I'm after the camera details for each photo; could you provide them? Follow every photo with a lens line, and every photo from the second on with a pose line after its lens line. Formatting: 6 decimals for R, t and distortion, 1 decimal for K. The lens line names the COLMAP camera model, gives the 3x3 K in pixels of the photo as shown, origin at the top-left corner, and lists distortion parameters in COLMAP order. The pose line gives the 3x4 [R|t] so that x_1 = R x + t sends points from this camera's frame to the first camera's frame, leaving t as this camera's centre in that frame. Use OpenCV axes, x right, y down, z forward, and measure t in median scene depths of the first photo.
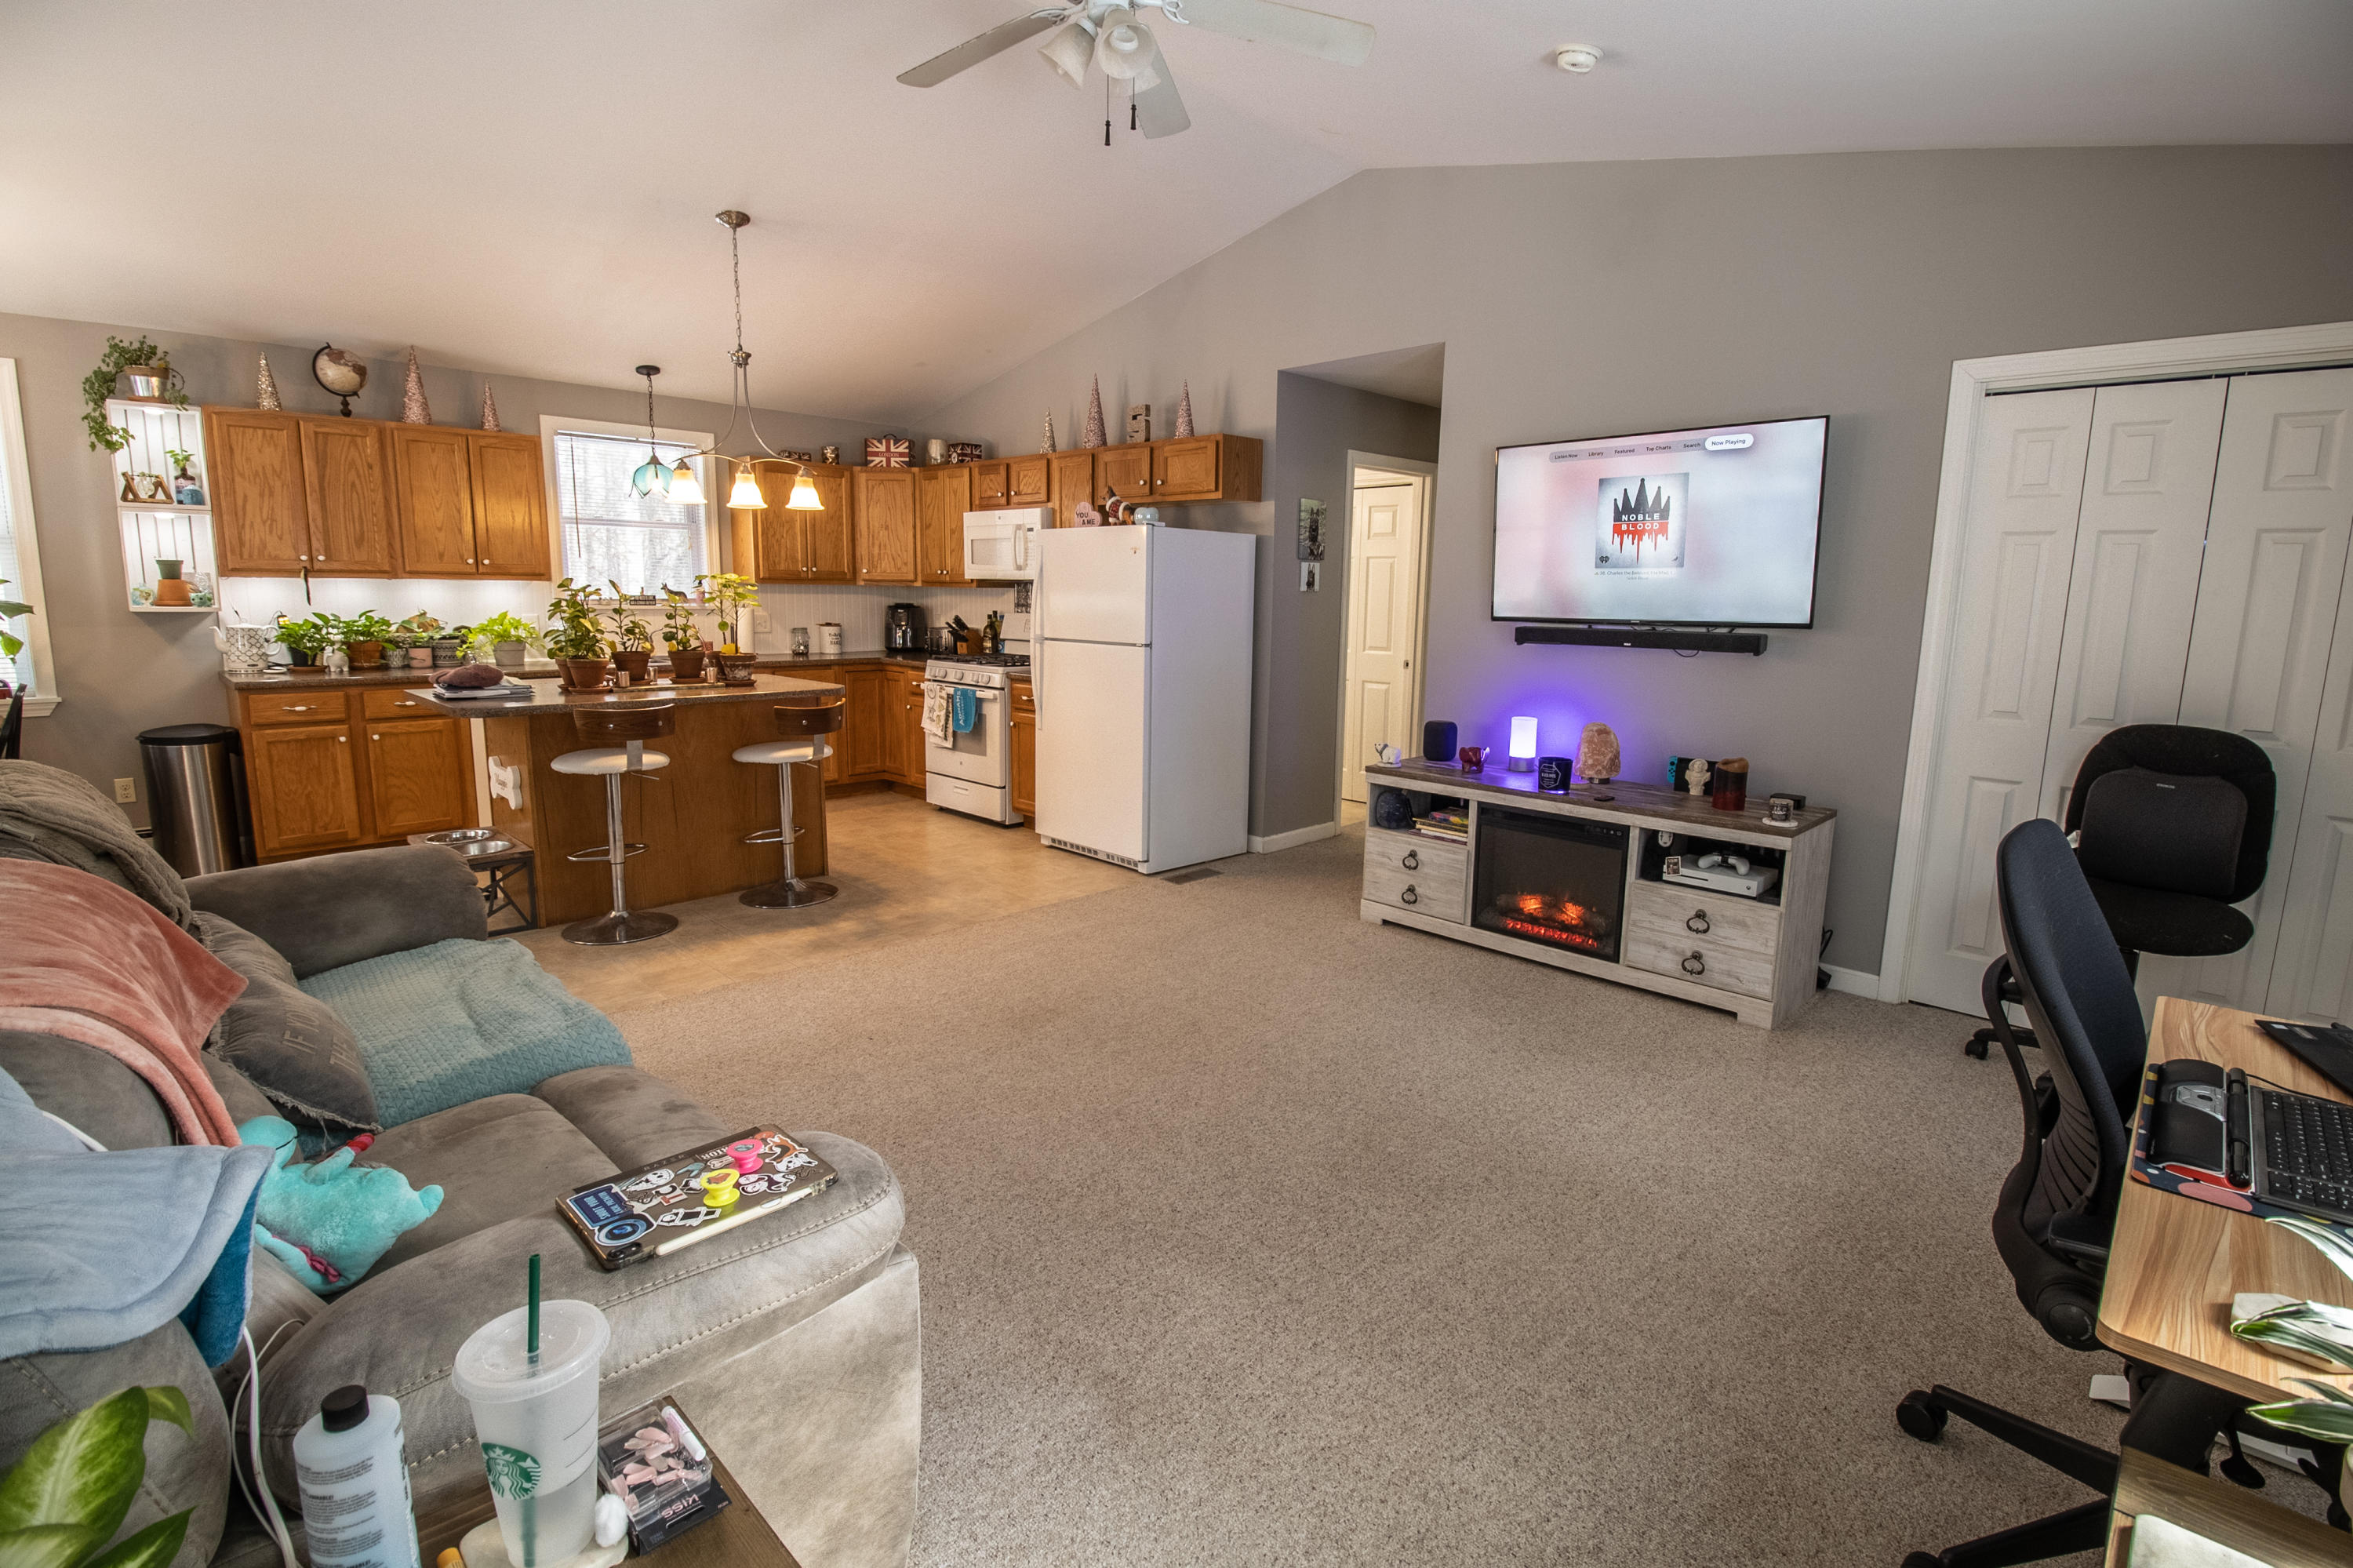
lens RADIAL K [[1089.0, 0, 1184.5], [0, 1089.0, 767.0], [0, 0, 1]] dist [0.001307, -0.015372]
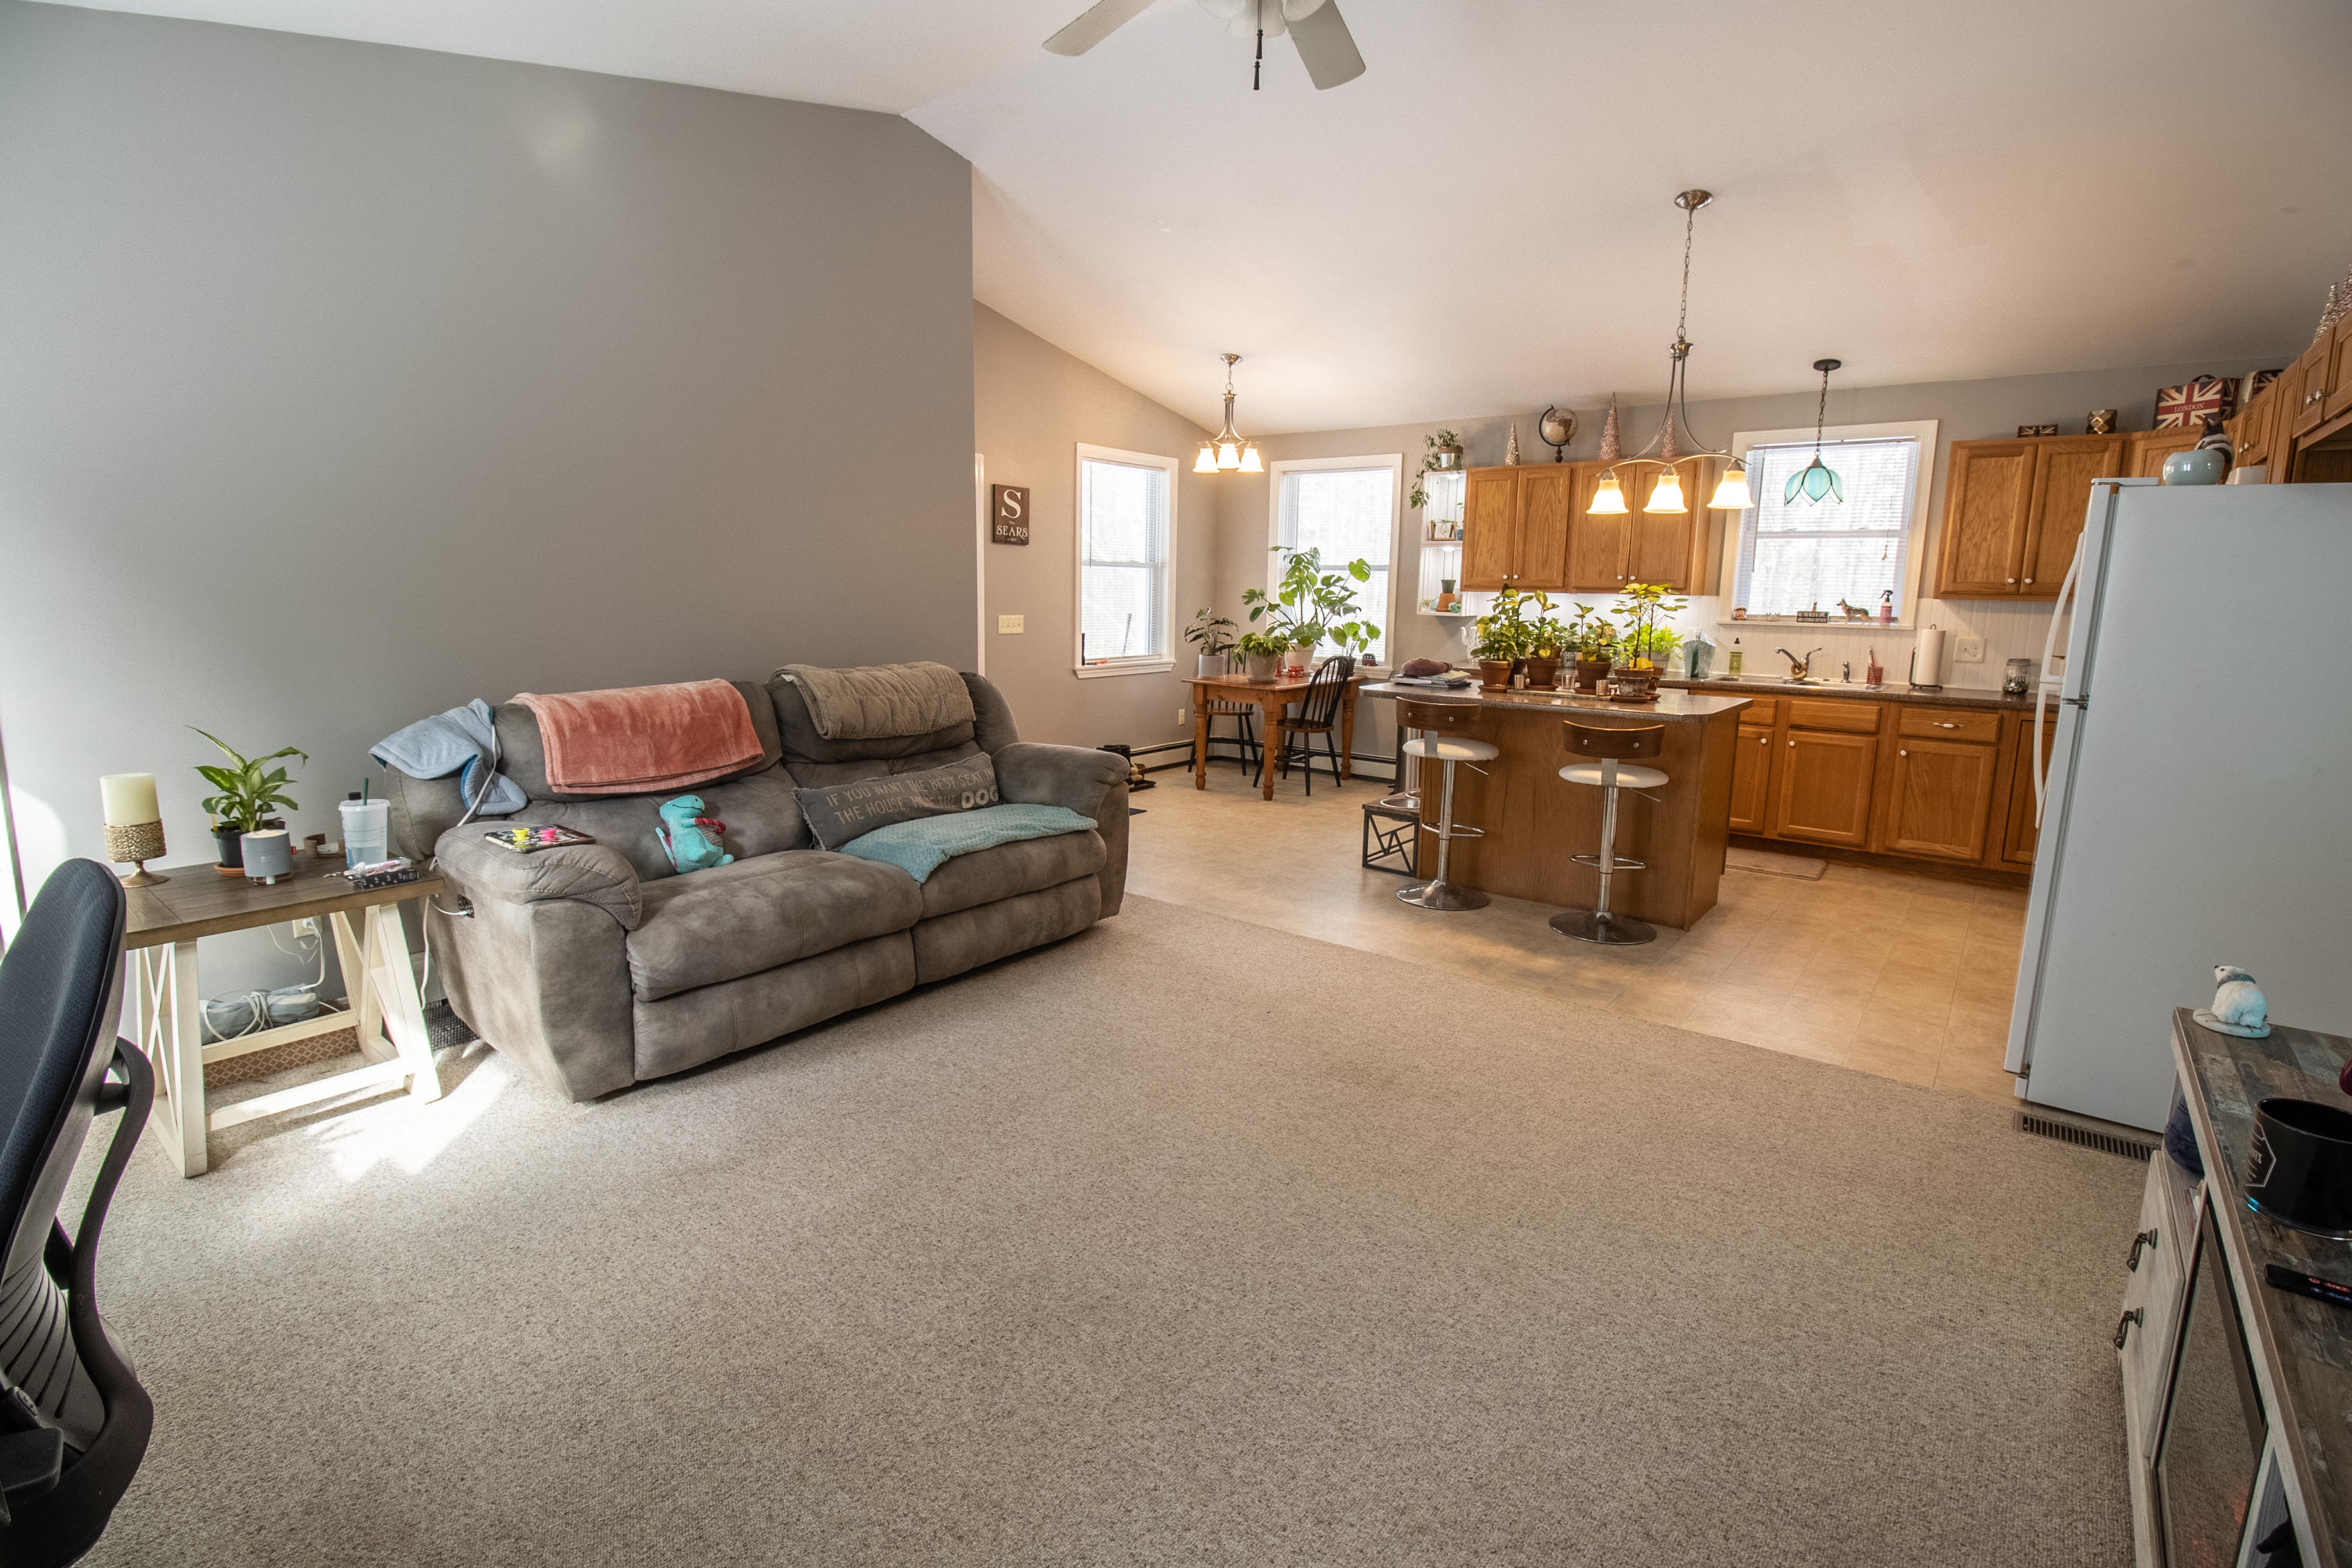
lens RADIAL K [[1088.5, 0, 1184.0], [0, 1088.5, 767.0], [0, 0, 1]] dist [0.001307, -0.015372]
pose [[0.101573, 0.148933, -0.983617, 0.500884], [-0.172544, 0.976383, 0.130020, -0.077387], [0.979751, 0.156511, 0.124871, 0.519495]]
